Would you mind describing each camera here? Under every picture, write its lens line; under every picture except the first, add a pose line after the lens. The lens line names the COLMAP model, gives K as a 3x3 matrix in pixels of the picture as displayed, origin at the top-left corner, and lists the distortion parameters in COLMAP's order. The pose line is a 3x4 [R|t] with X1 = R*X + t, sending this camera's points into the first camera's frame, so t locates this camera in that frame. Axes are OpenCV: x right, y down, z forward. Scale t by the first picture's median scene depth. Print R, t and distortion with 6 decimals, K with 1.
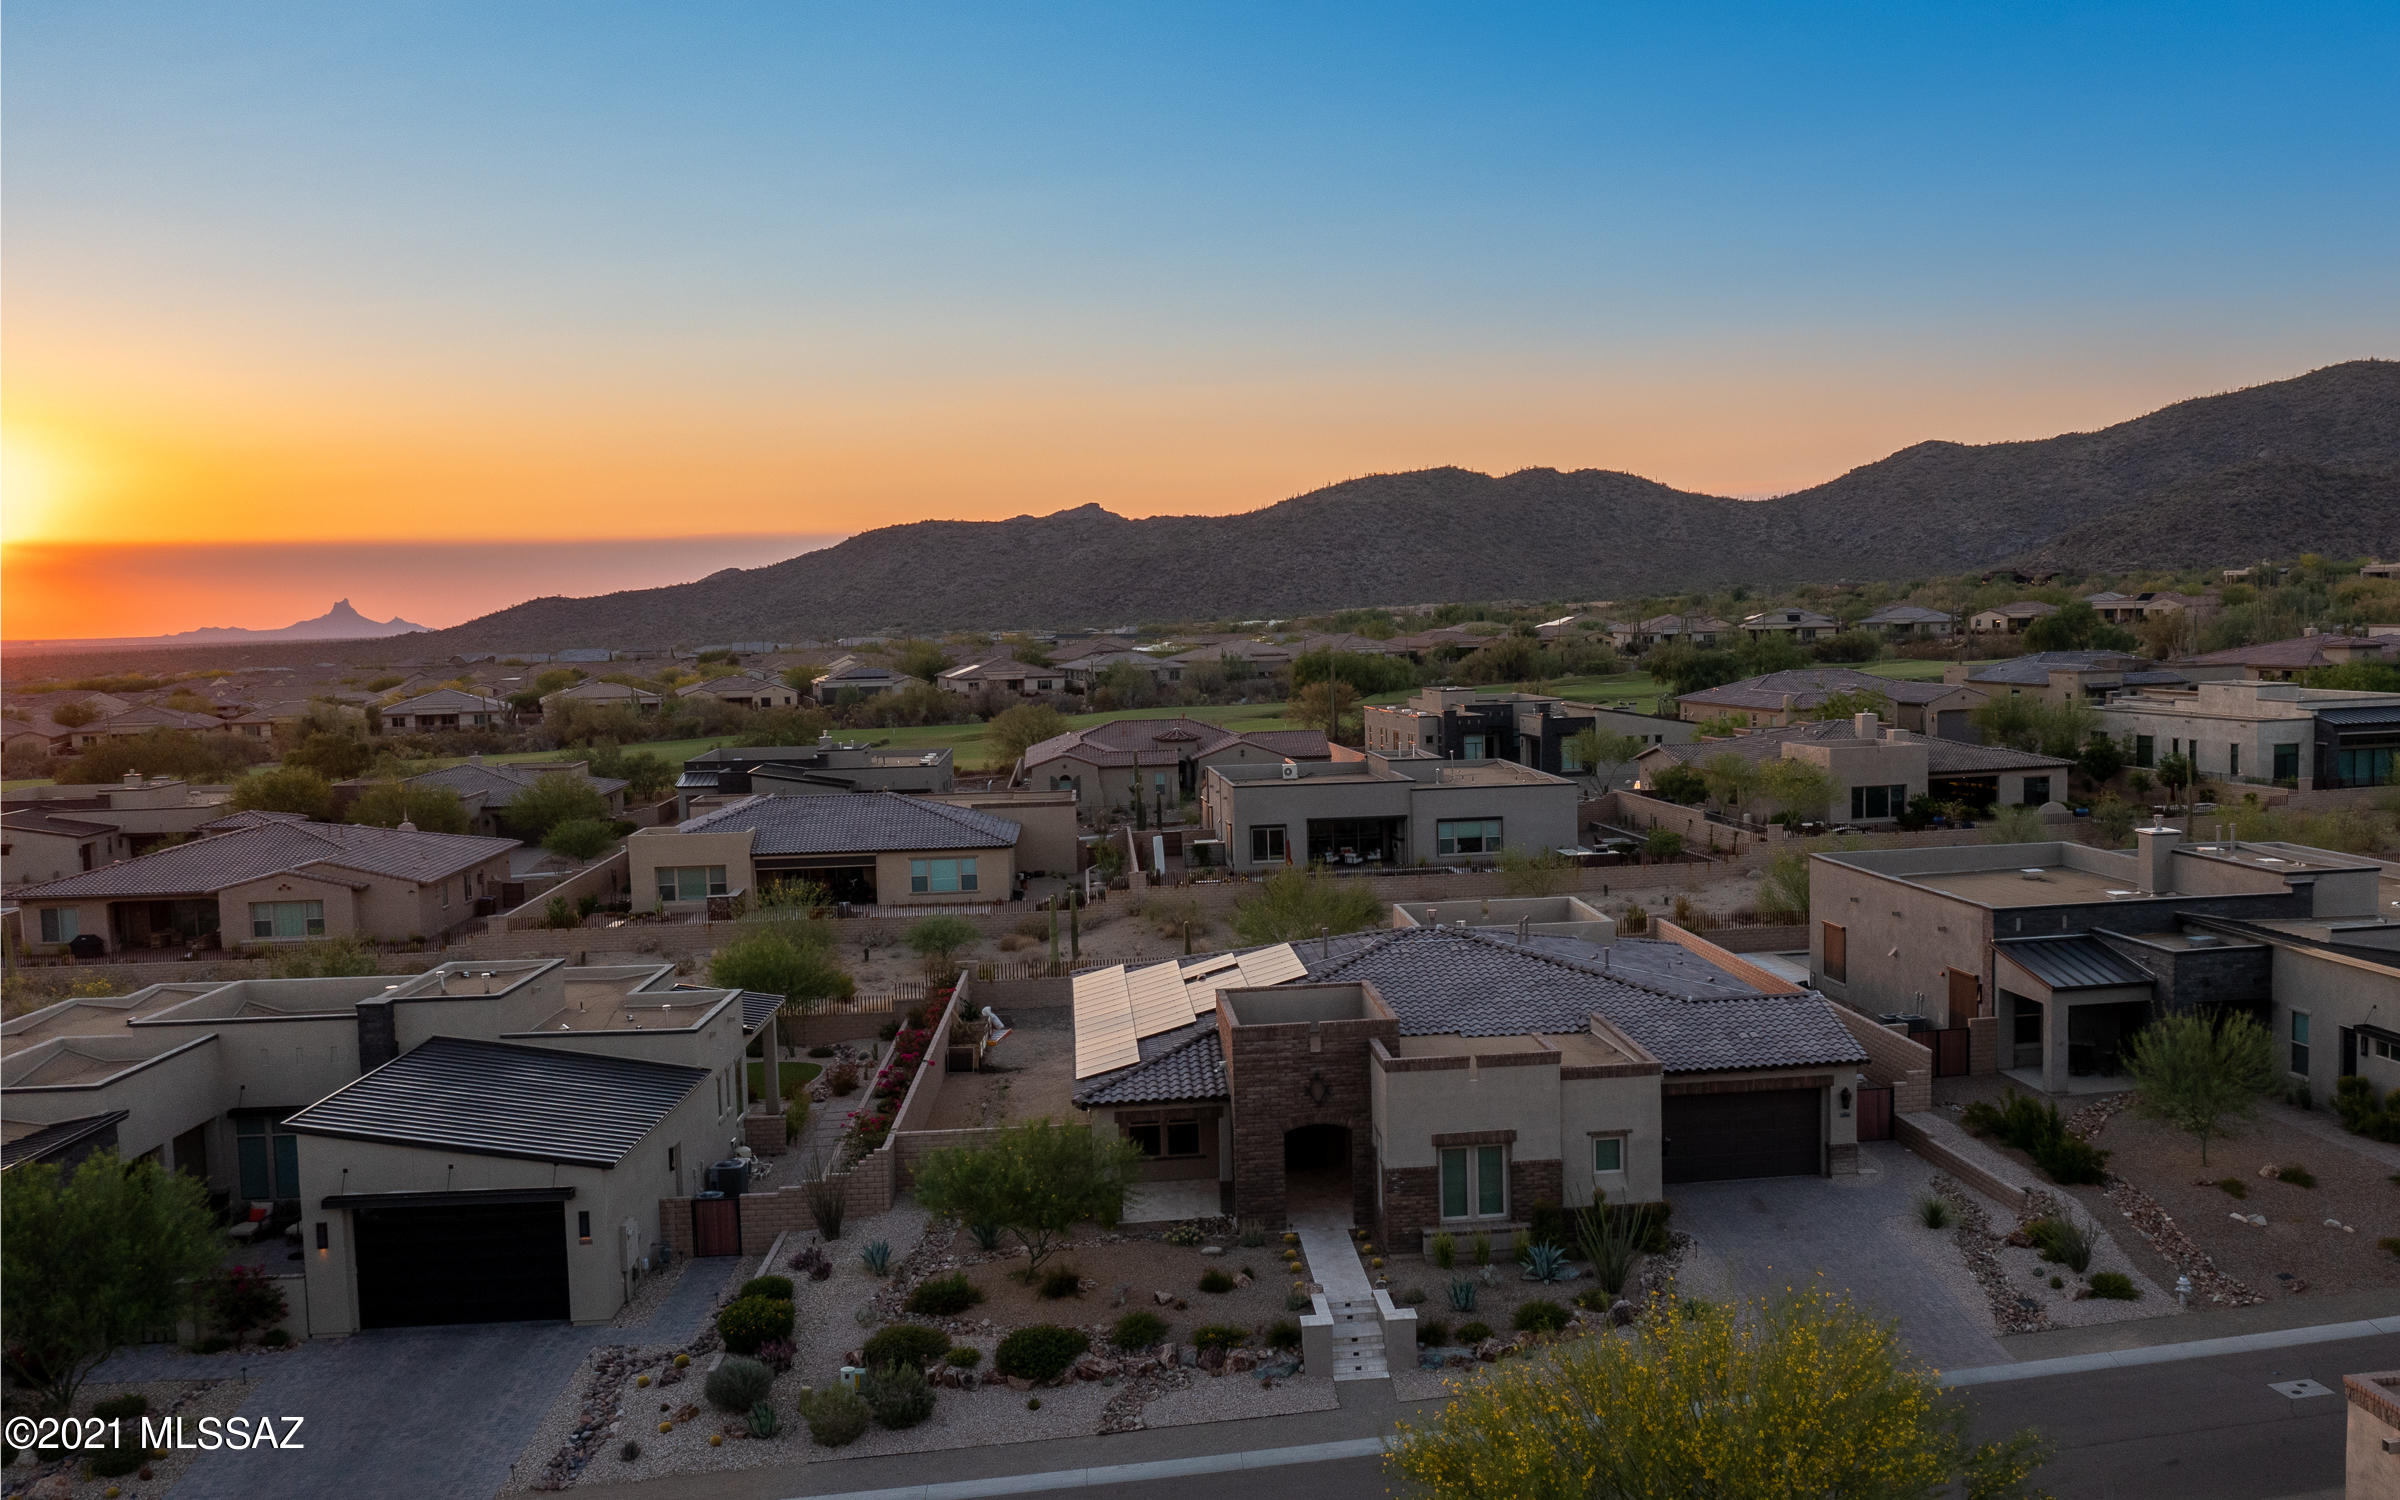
lens RADIAL K [[2519.1, 0, 1564.6], [0, 2519.1, 862.8], [0, 0, 1]] dist [-0.003387, 0.000000]
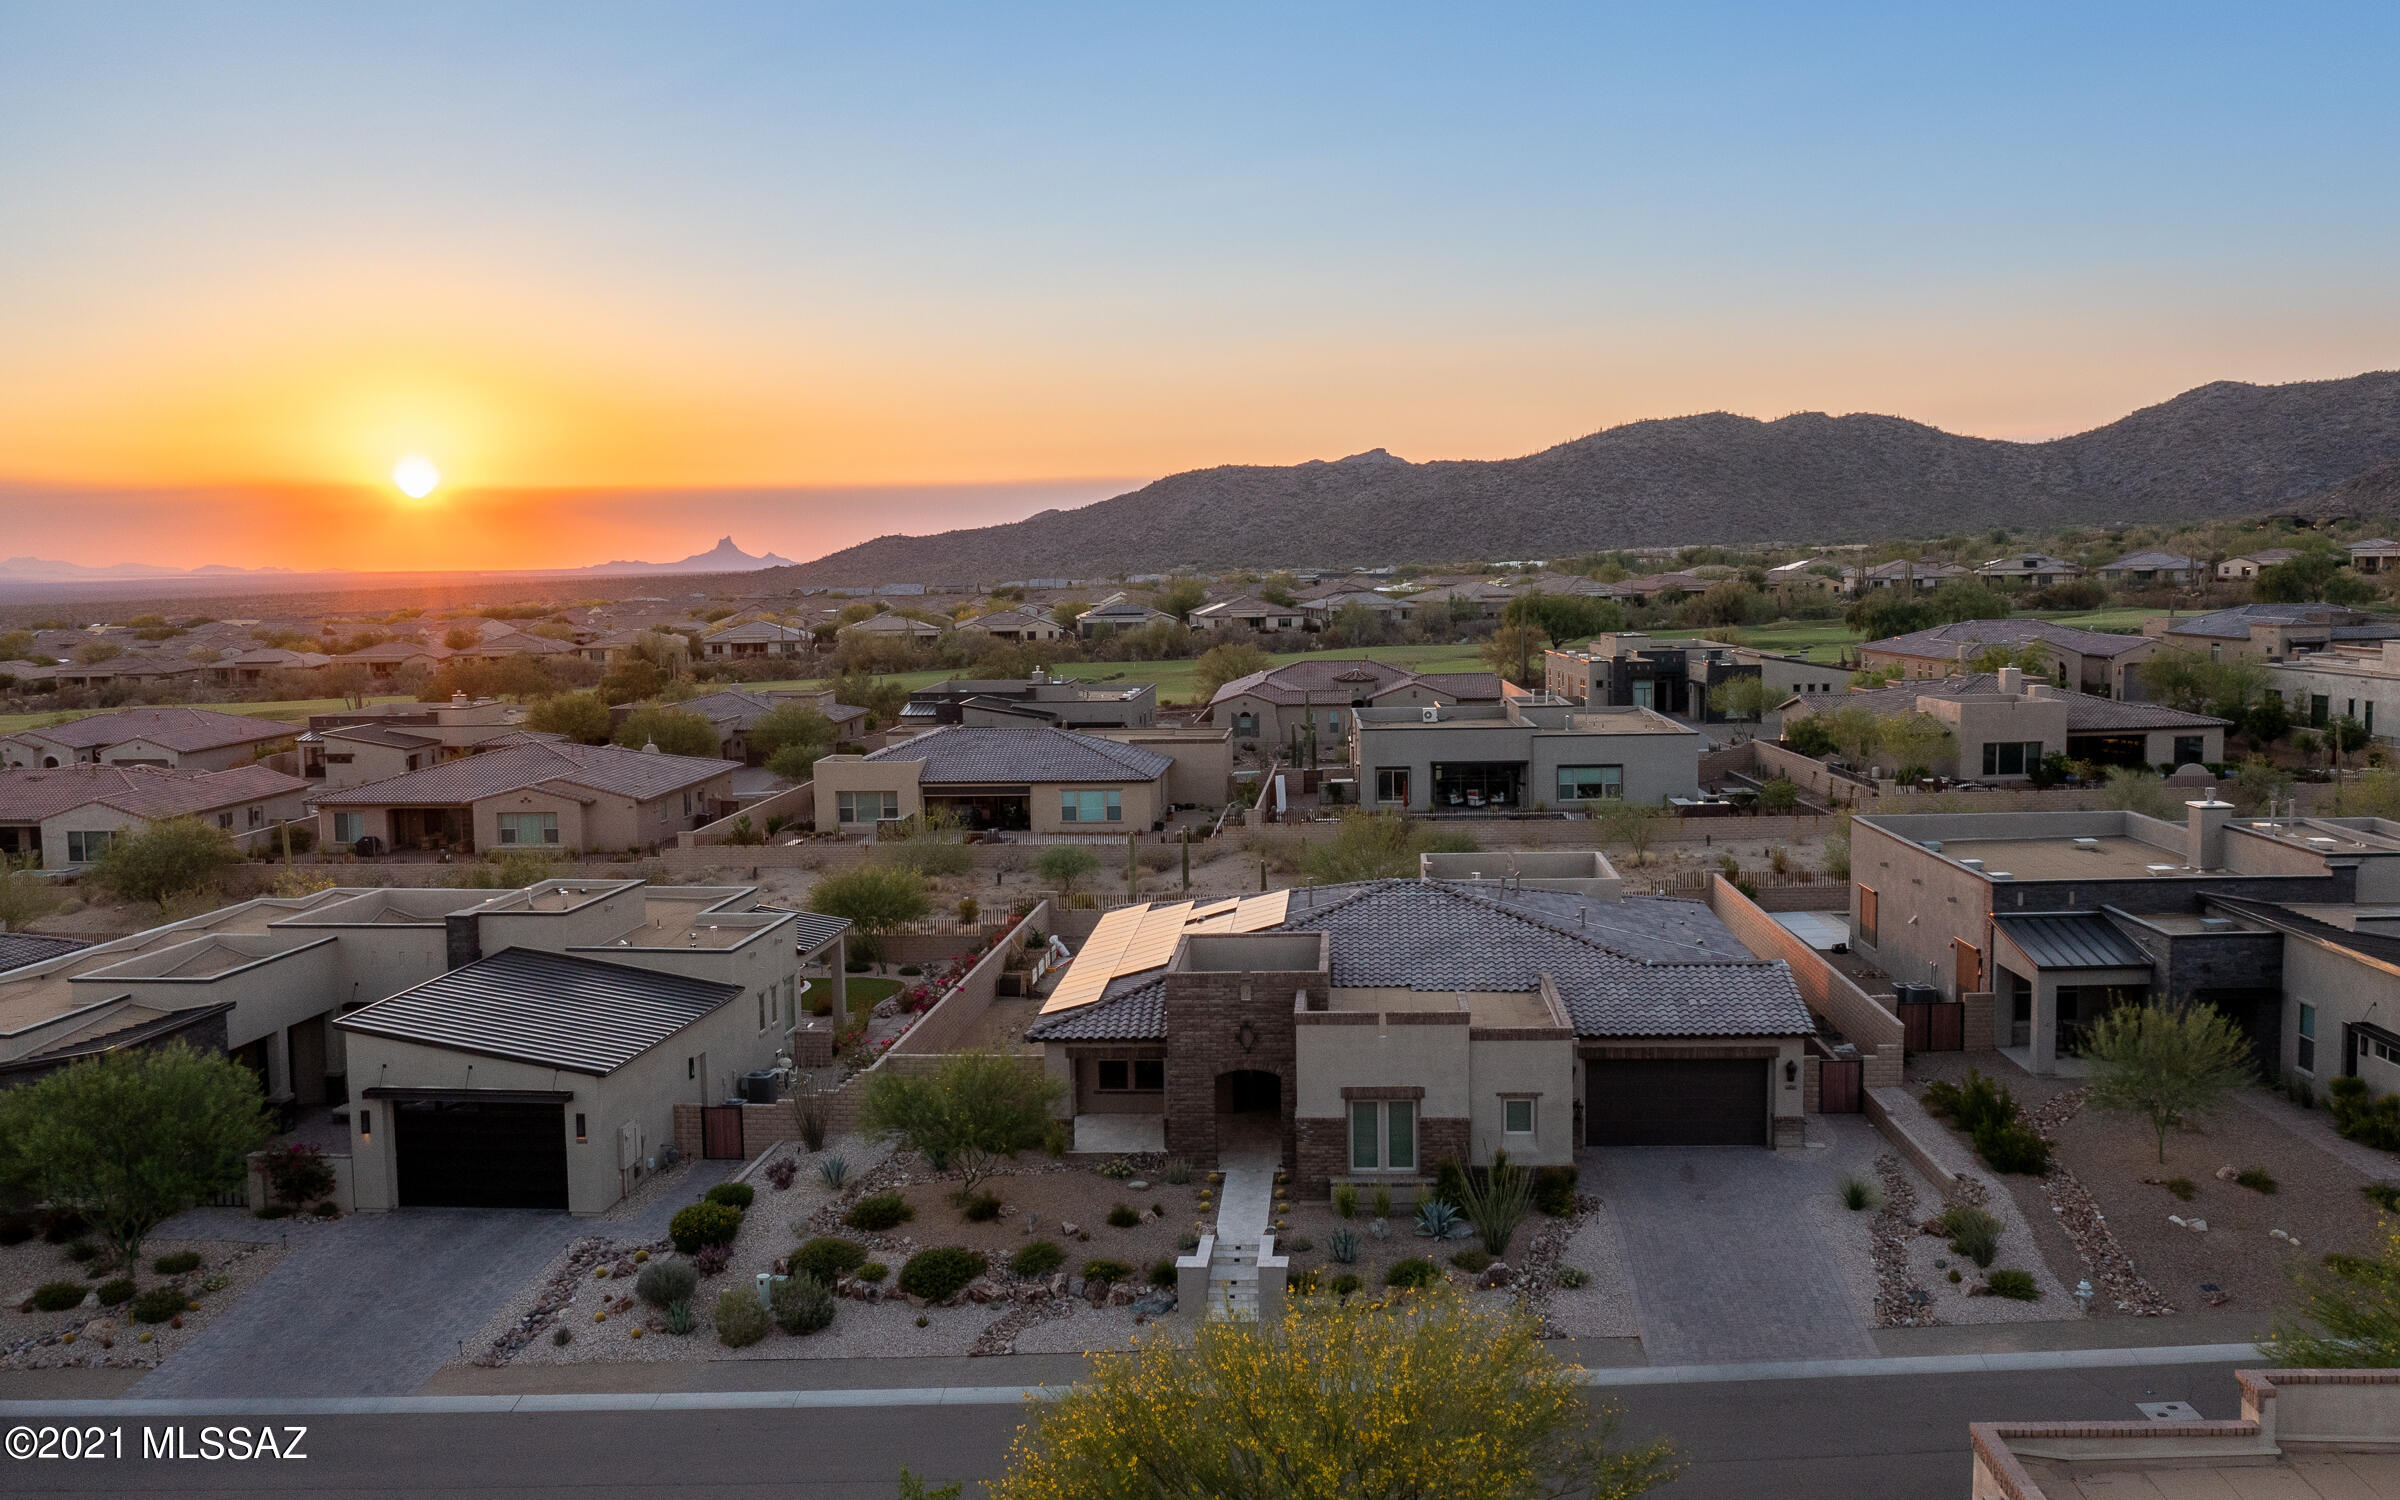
lens RADIAL K [[2403.5, 0, 1283.3], [0, 2403.5, 794.4], [0, 0, 1]] dist [-0.003366, 0.000000]
pose [[0.972887, 0.028712, -0.229493, 0.129622], [-0.028236, 0.999587, 0.005360, -0.014595], [0.229553, 0.001265, 0.973295, 0.032661]]
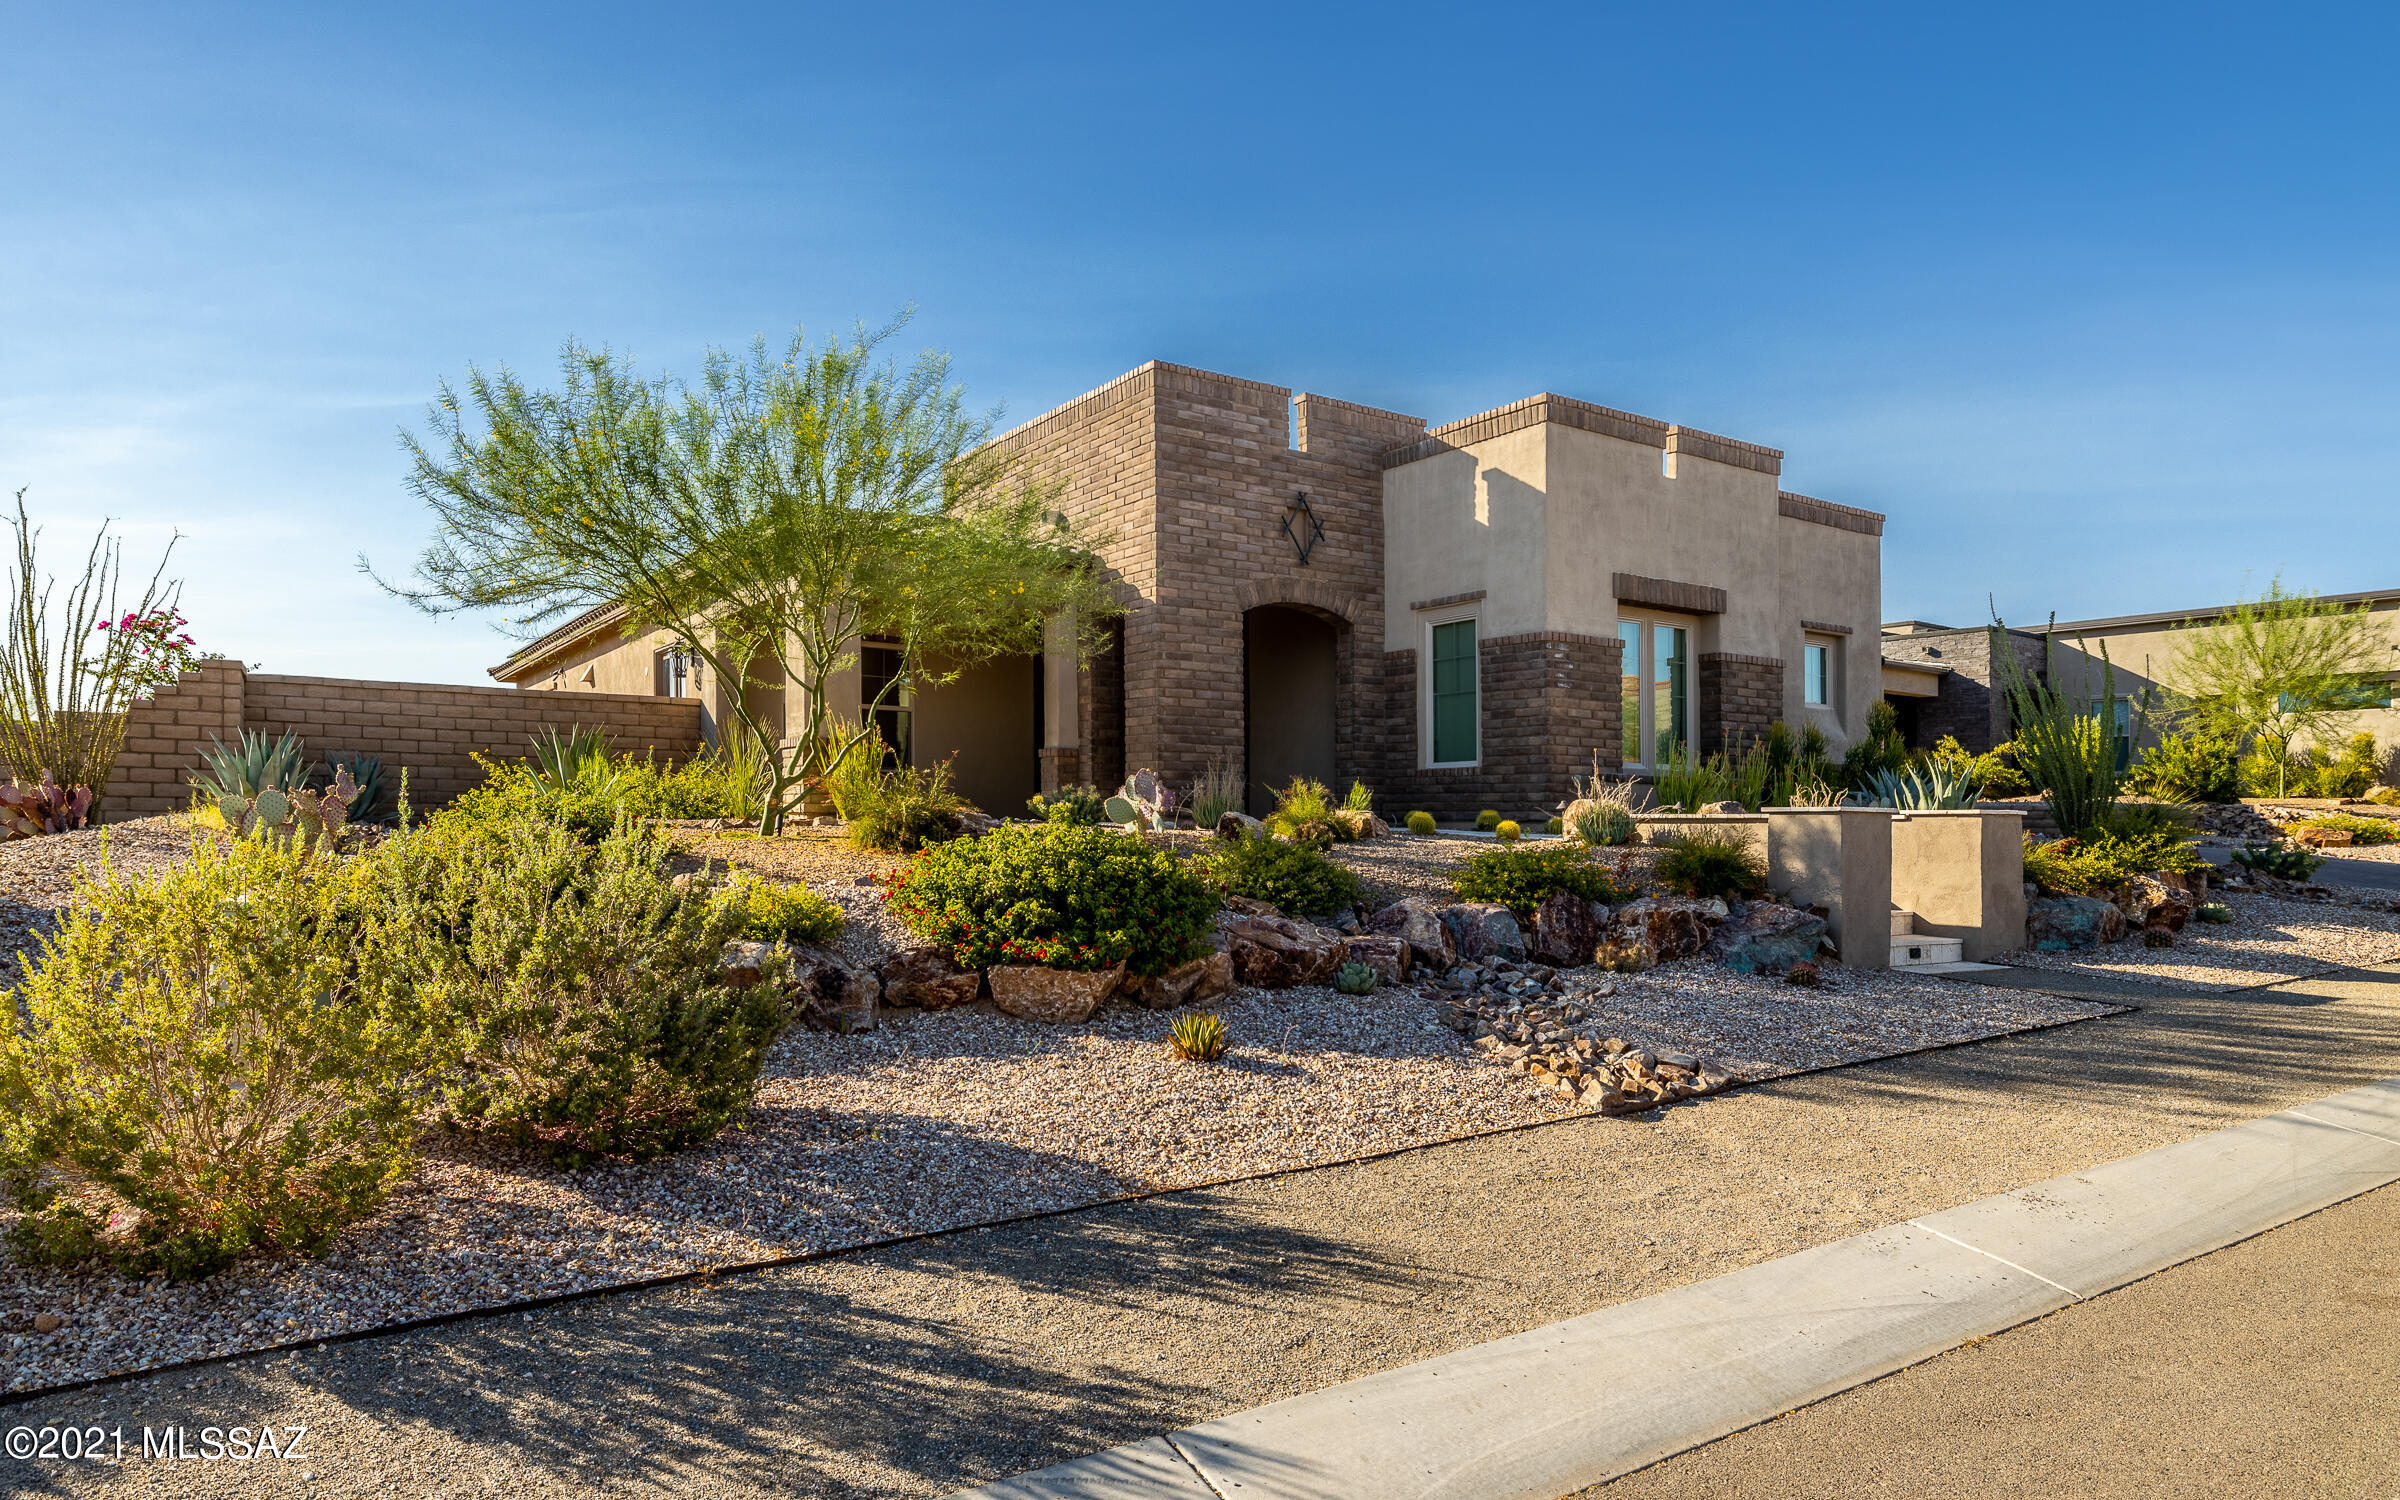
lens RADIAL K [[1570.6, 0, 1257.2], [0, 1570.6, 786.5], [0, 0, 1]] dist [-0.010480, 0.008019]
pose [[0.917706, 0.021352, 0.396686, -0.205172], [0.037781, 0.989337, -0.140658, 0.165565], [-0.395459, 0.144070, 0.907114, 0.673646]]
